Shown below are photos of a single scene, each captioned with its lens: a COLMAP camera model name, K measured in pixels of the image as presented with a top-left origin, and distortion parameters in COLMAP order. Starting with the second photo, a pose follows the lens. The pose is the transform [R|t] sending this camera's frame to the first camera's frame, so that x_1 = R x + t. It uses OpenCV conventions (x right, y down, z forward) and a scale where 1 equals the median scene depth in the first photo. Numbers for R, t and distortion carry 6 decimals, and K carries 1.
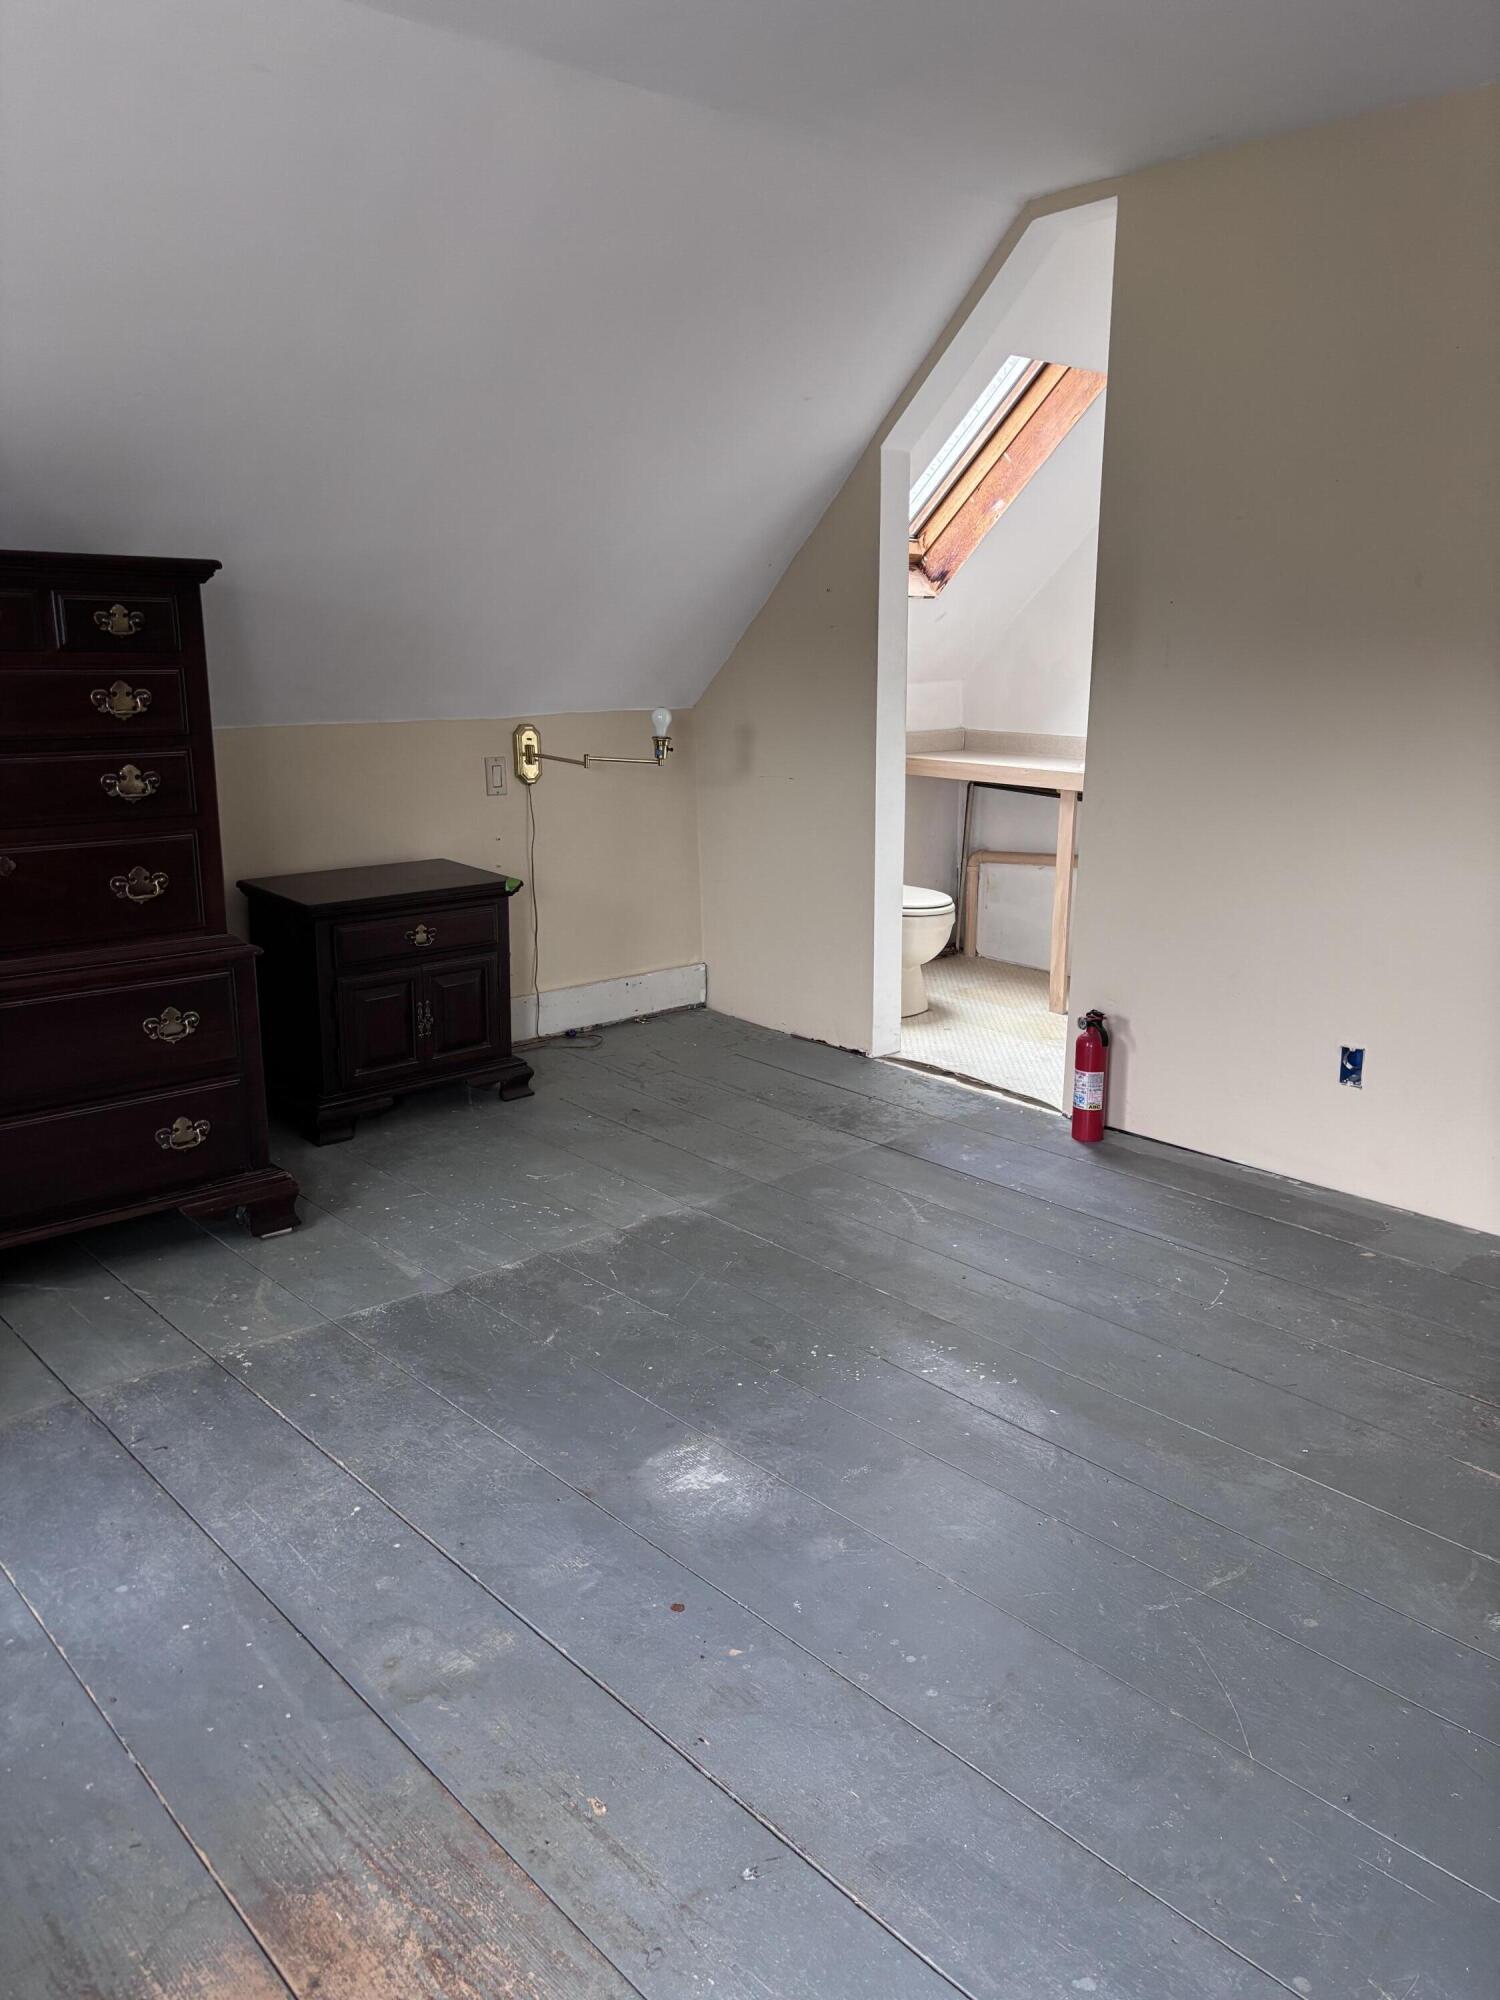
lens RADIAL K [[1522.9, 0, 750.3], [0, 1522.9, 1005.9], [0, 0, 1]] dist [0.051692, -0.012906]
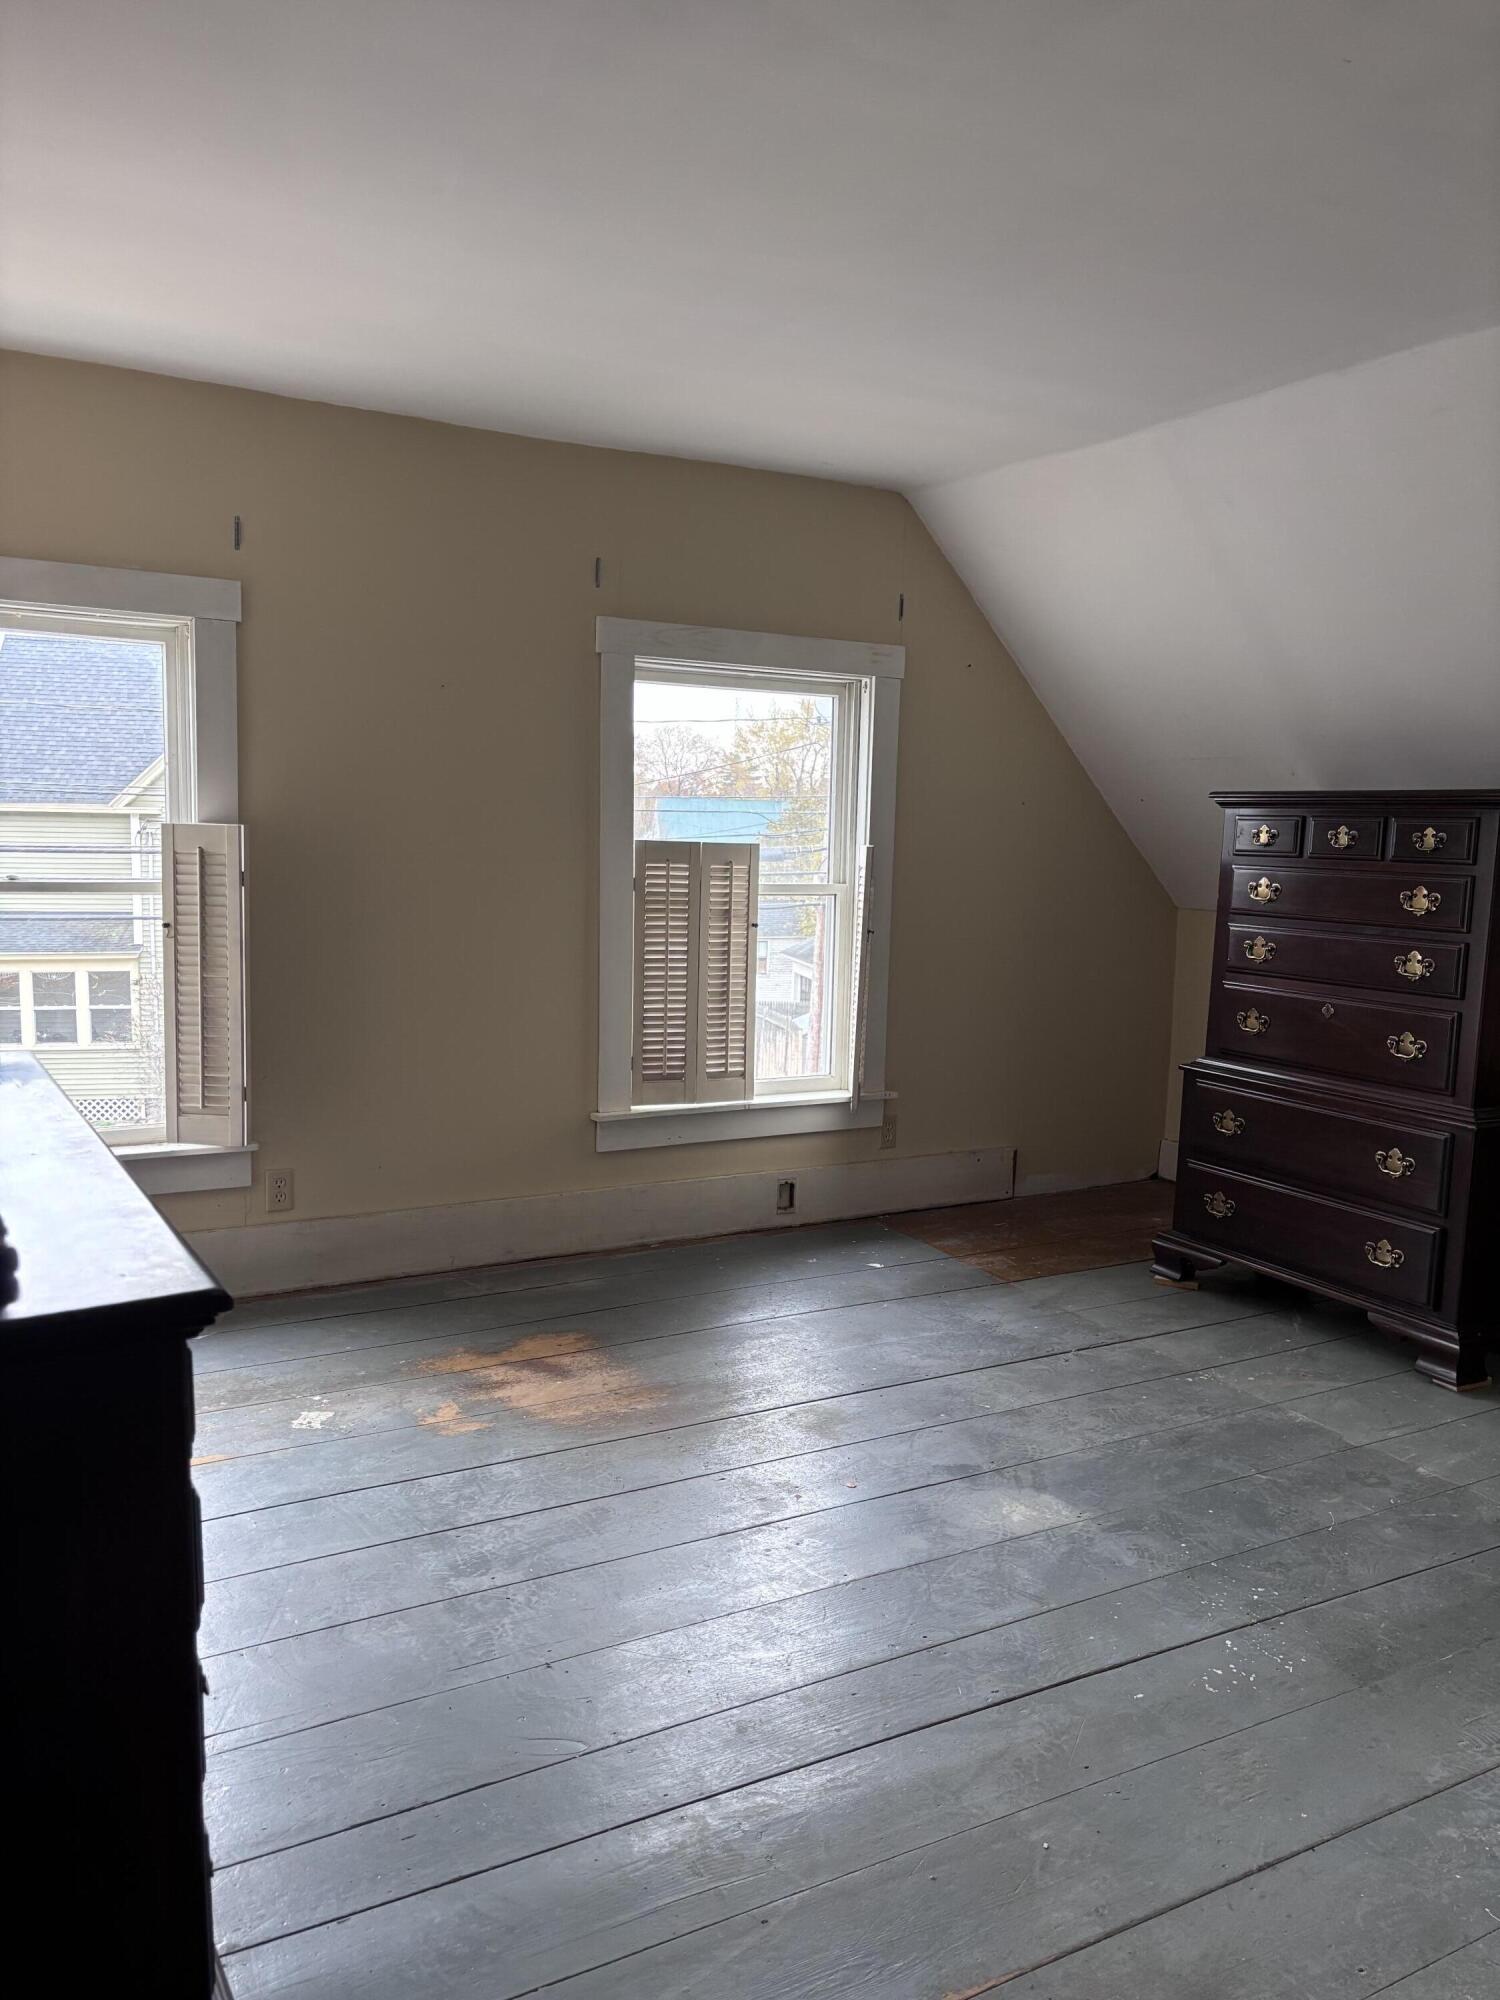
lens RADIAL K [[1522.9, 0, 748.8], [0, 1522.9, 1000.0], [0, 0, 1]] dist [0.051692, -0.012906]
pose [[-0.208642, 0.103133, -0.972539, 0.947031], [-0.265502, 0.951105, 0.157819, -0.175313], [0.941263, 0.291139, -0.171059, 0.726214]]
